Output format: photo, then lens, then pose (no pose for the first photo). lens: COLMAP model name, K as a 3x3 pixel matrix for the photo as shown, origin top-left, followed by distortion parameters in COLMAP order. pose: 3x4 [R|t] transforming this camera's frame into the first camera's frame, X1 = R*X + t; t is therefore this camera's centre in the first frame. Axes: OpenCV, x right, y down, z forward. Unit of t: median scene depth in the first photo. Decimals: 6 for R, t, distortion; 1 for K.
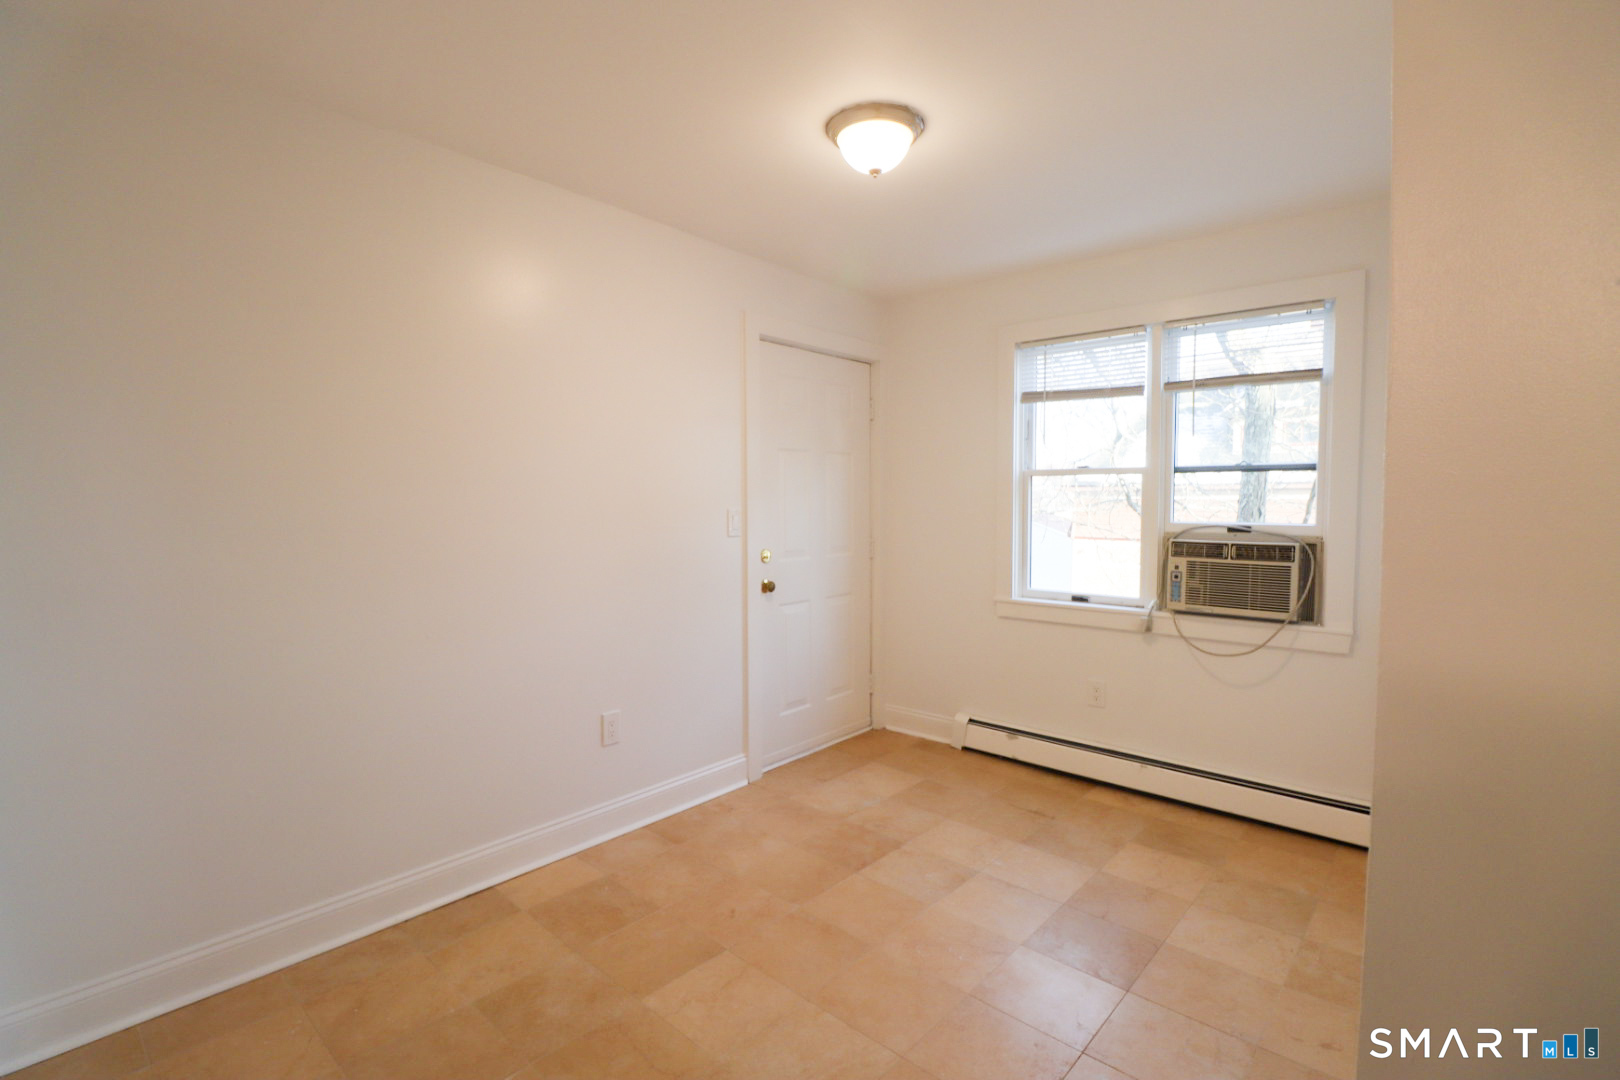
lens RADIAL K [[762.0, 0, 810.0], [0, 762.0, 540.0], [0, 0, 1]] dist [0.000058, -0.000201]
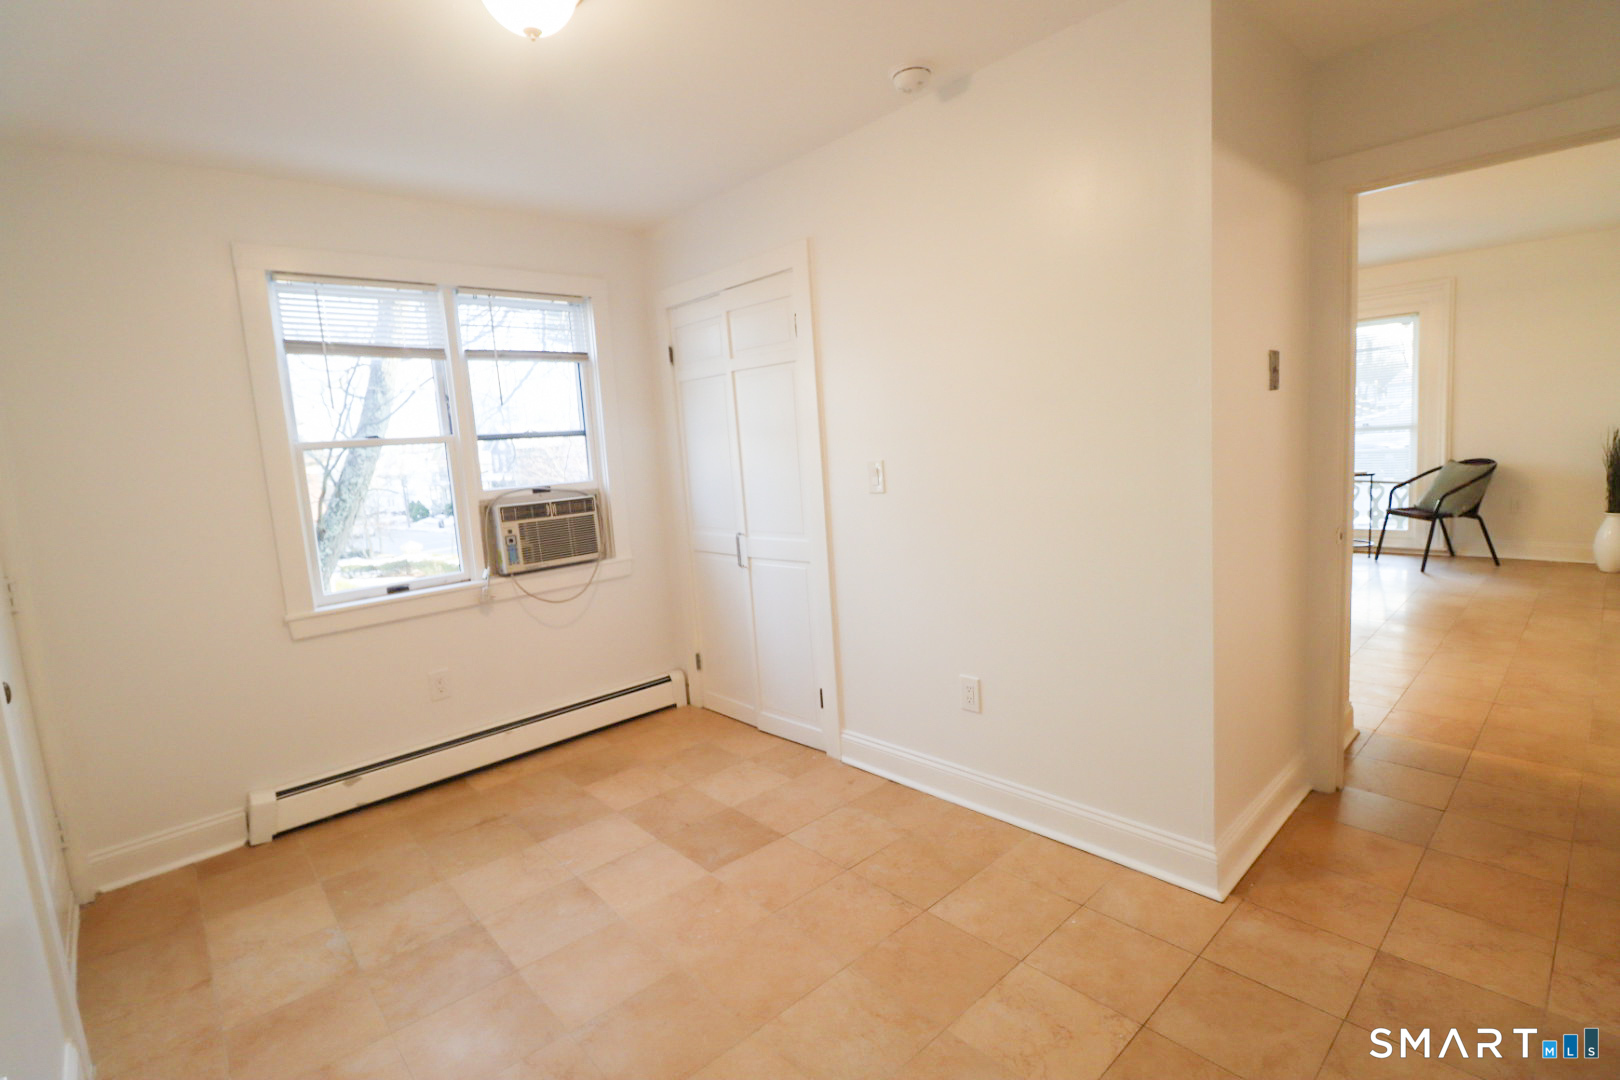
lens RADIAL K [[742.2, 0, 802.5], [0, 742.2, 534.9], [0, 0, 1]] dist [-0.014402, -0.000202]
pose [[0.110348, -0.131067, 0.985213, -0.469558], [0.124702, 0.985259, 0.117106, -0.028152], [-0.986039, 0.109936, 0.125066, 0.488528]]
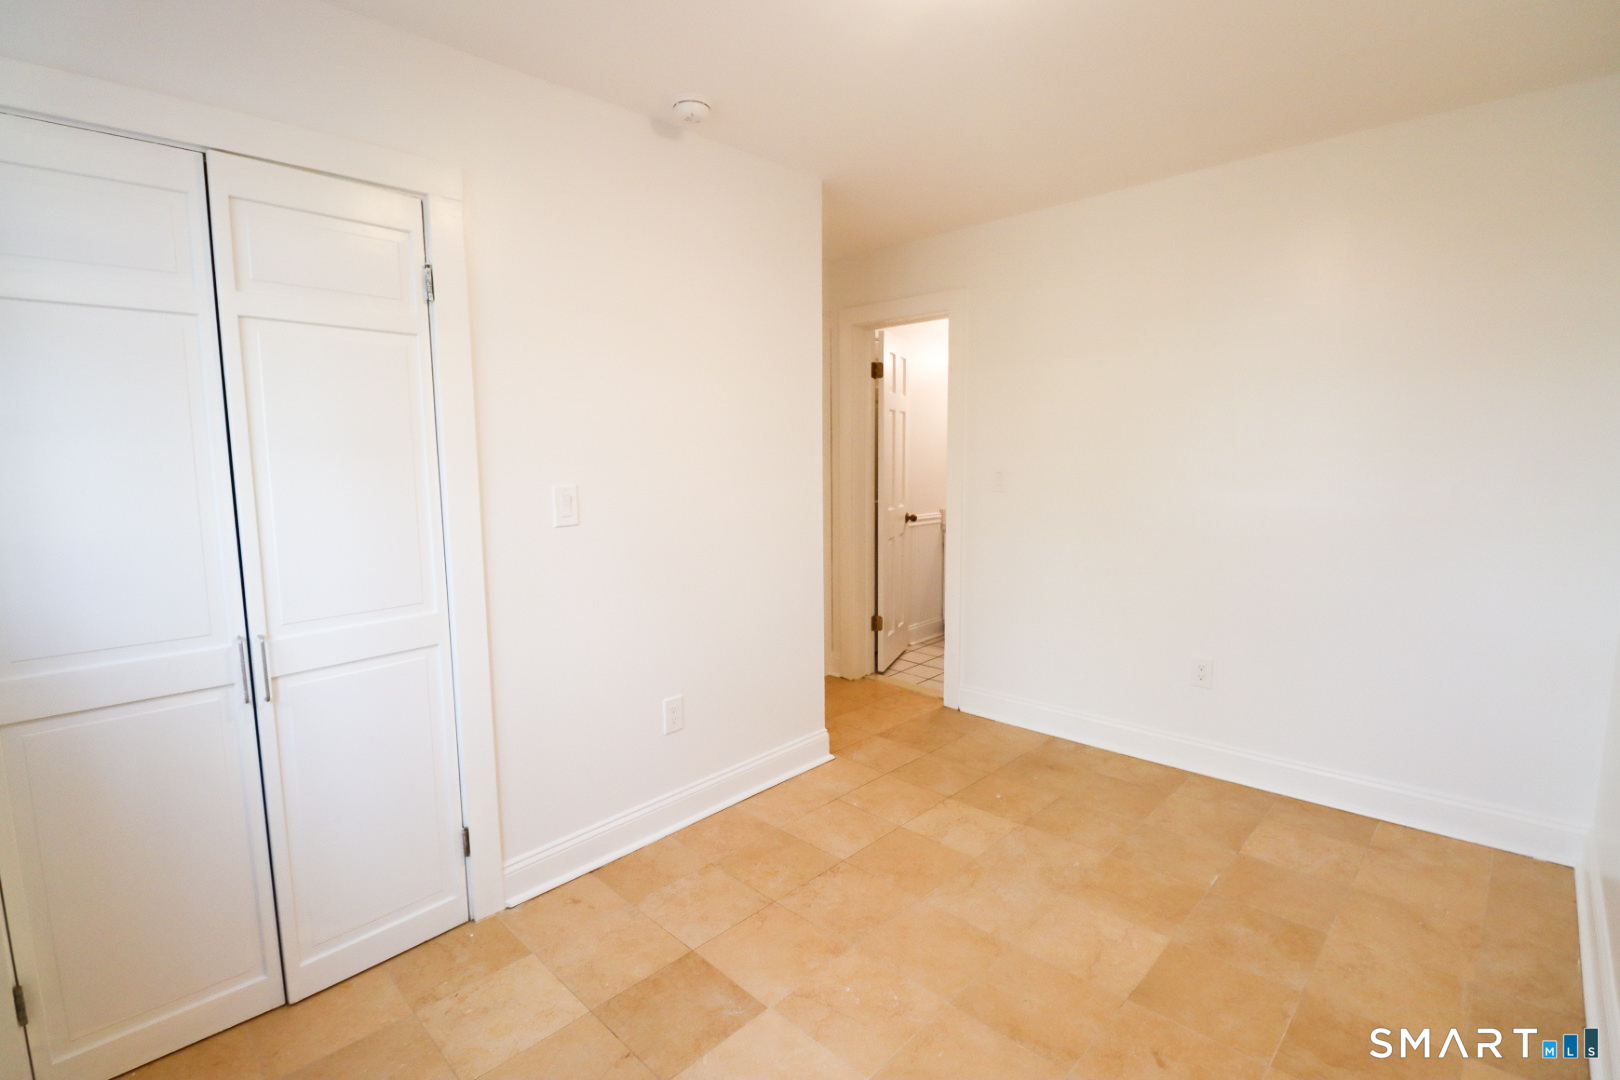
lens RADIAL K [[742.2, 0, 802.5], [0, 742.2, 534.9], [0, 0, 1]] dist [-0.014402, -0.000202]
pose [[-0.998389, 0.002277, 0.056701, 0.138273], [0.011980, 0.985134, 0.171371, -0.074474], [-0.055468, 0.171774, -0.983574, 1.194784]]
